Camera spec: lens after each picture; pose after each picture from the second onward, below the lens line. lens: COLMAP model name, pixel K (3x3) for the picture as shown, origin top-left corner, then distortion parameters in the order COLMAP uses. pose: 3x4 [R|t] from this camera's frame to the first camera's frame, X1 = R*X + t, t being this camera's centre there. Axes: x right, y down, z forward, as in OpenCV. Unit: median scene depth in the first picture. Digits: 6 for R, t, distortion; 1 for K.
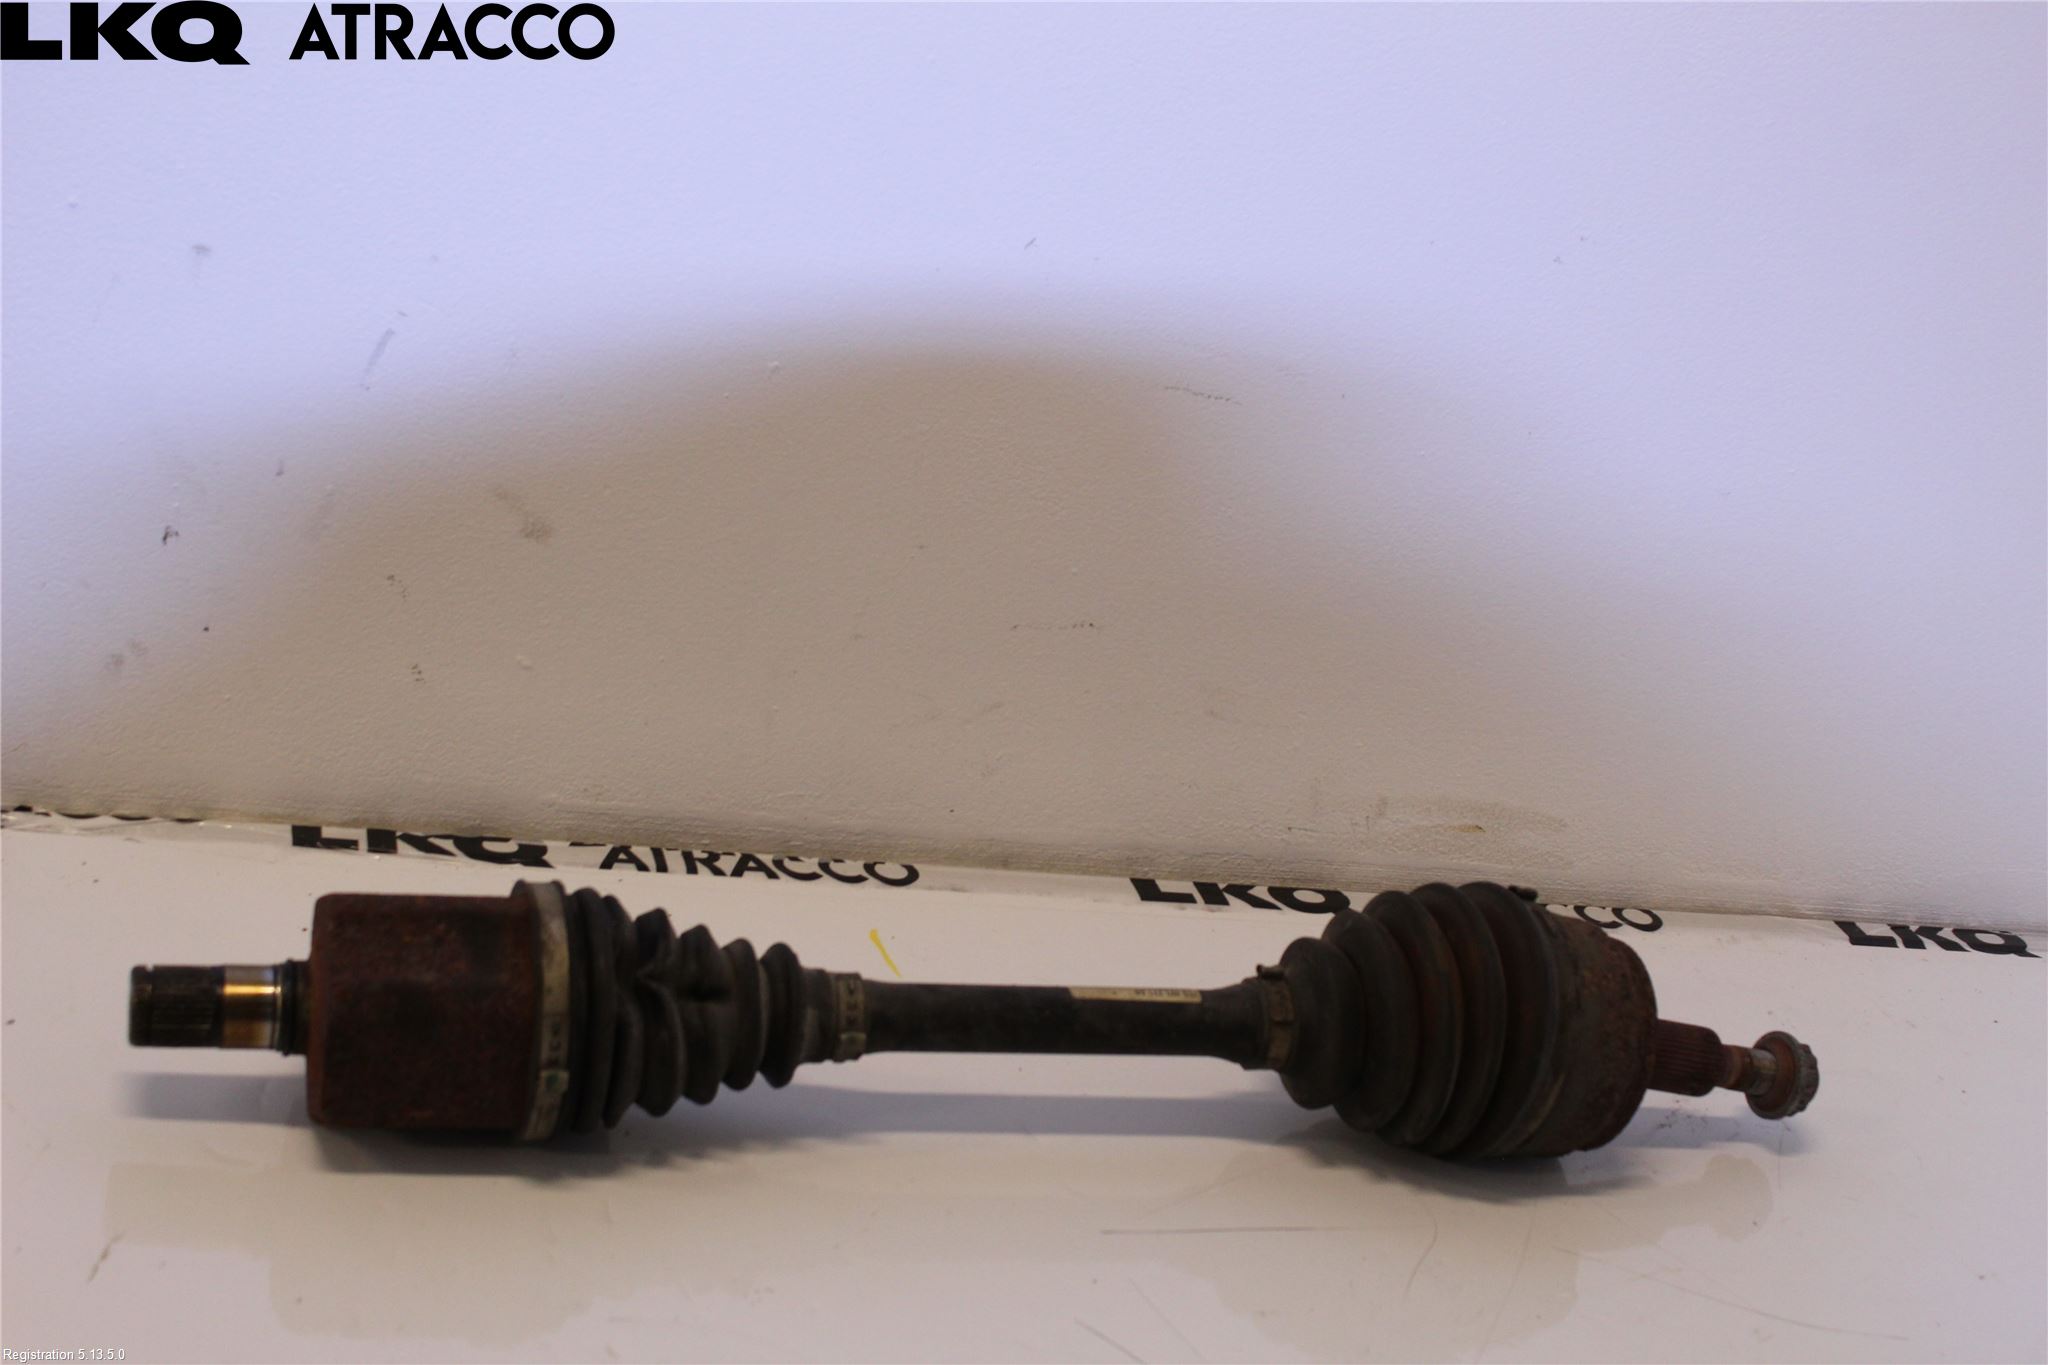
lens RADIAL K [[3090.2, 0, 1022.7], [0, 3090.2, 683.5], [0, 0, 1]] dist [-0.046181, 0.000000]
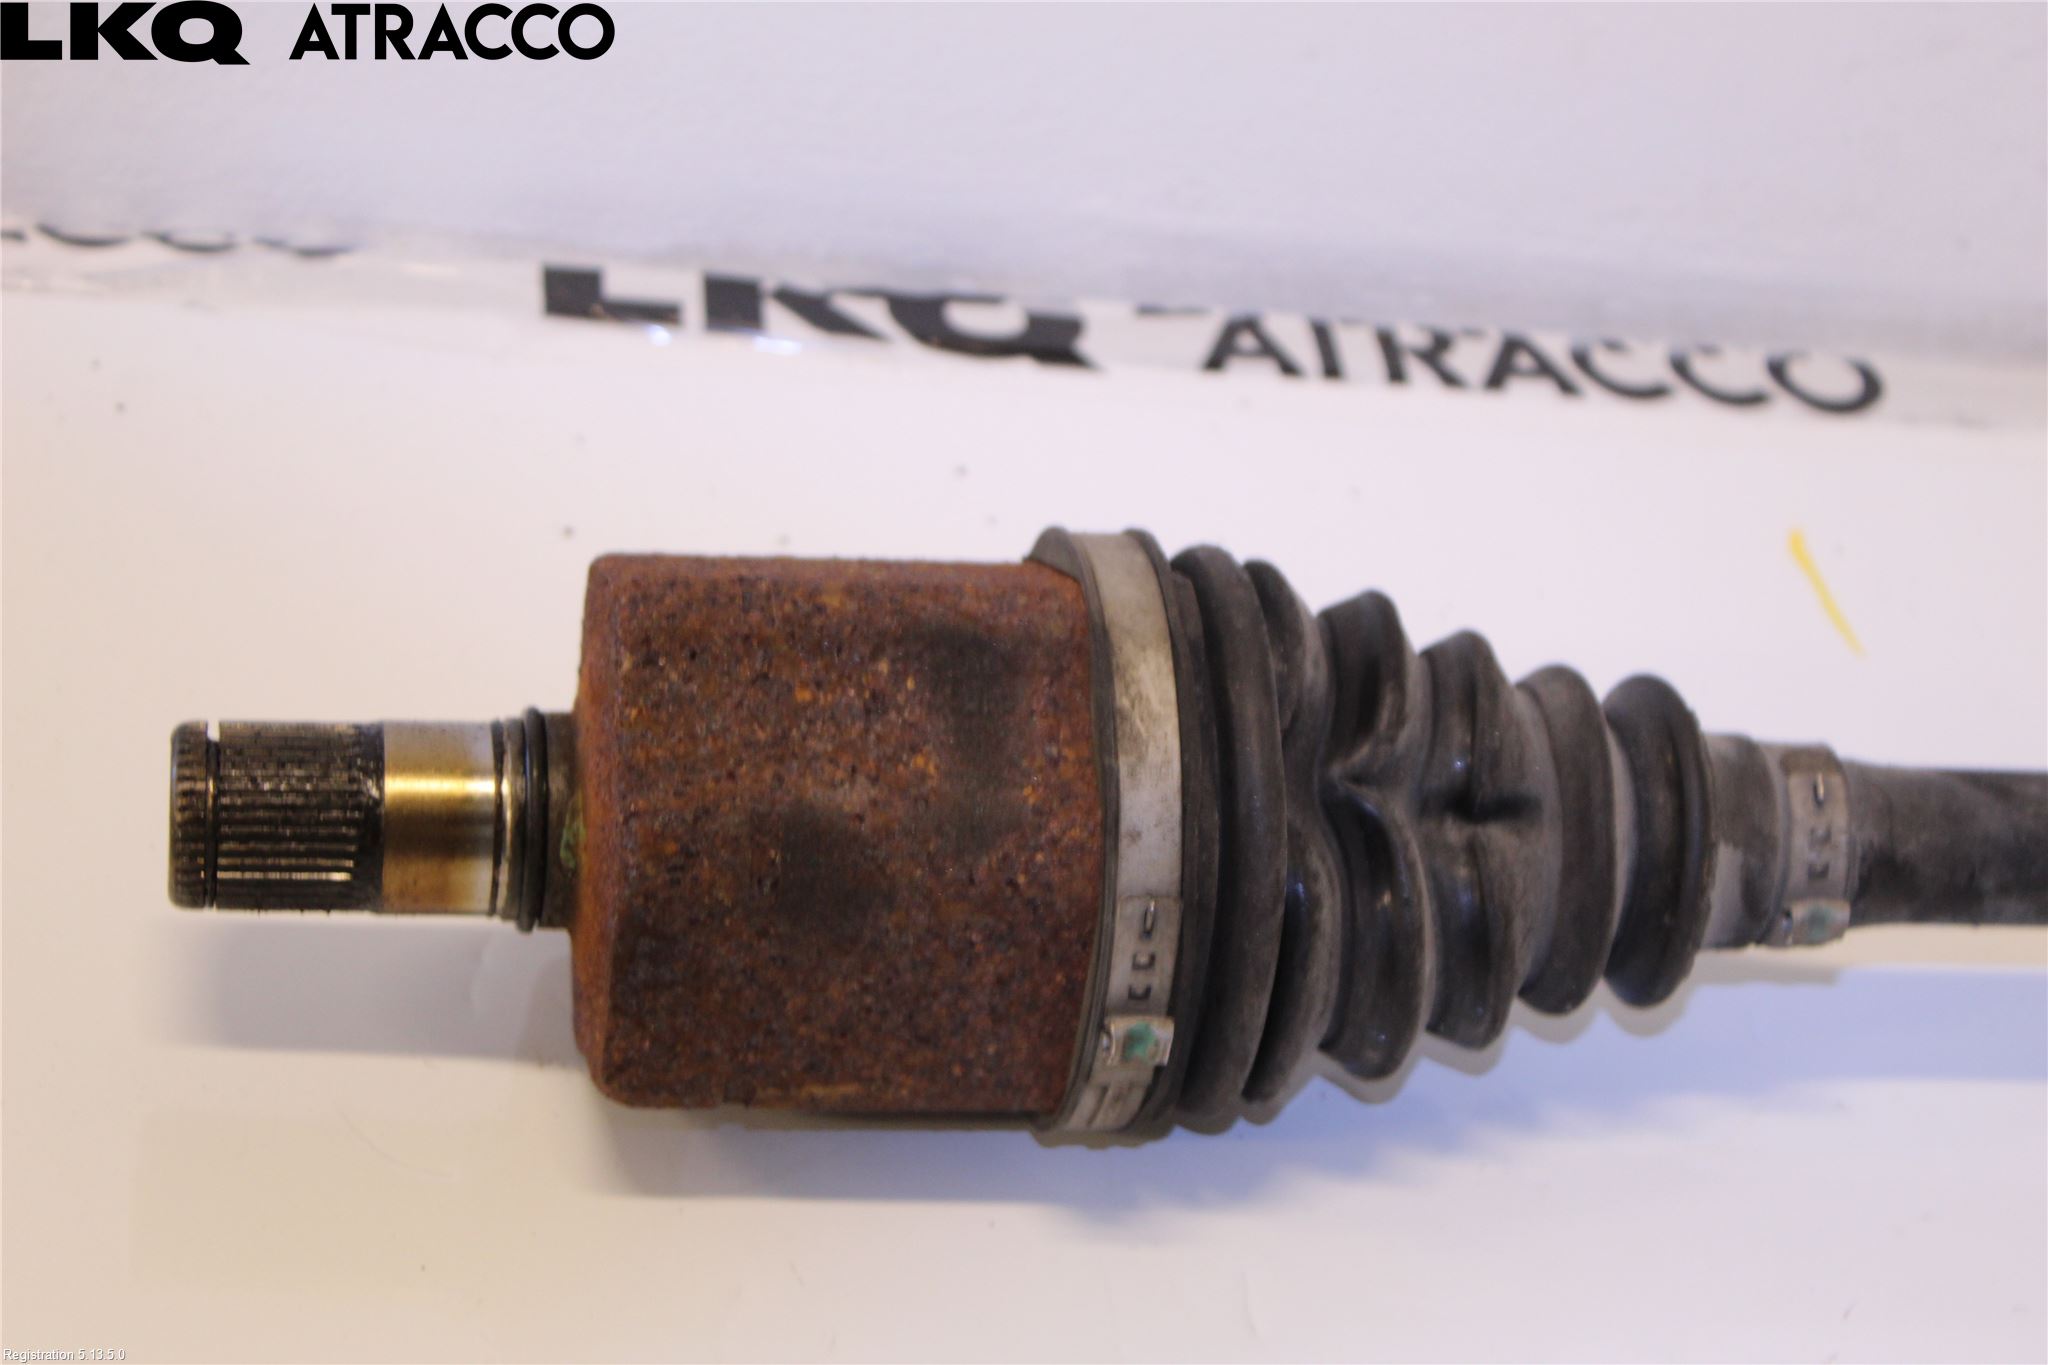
lens RADIAL K [[4703.1, 0, 1024.6], [0, 4703.1, 681.0], [0, 0, 1]] dist [0.046839, 0.000000]
pose [[0.990384, 0.047529, -0.129922, -0.081714], [-0.016709, 0.973352, 0.228705, -0.065077], [0.137330, -0.224335, 0.964787, 0.363586]]
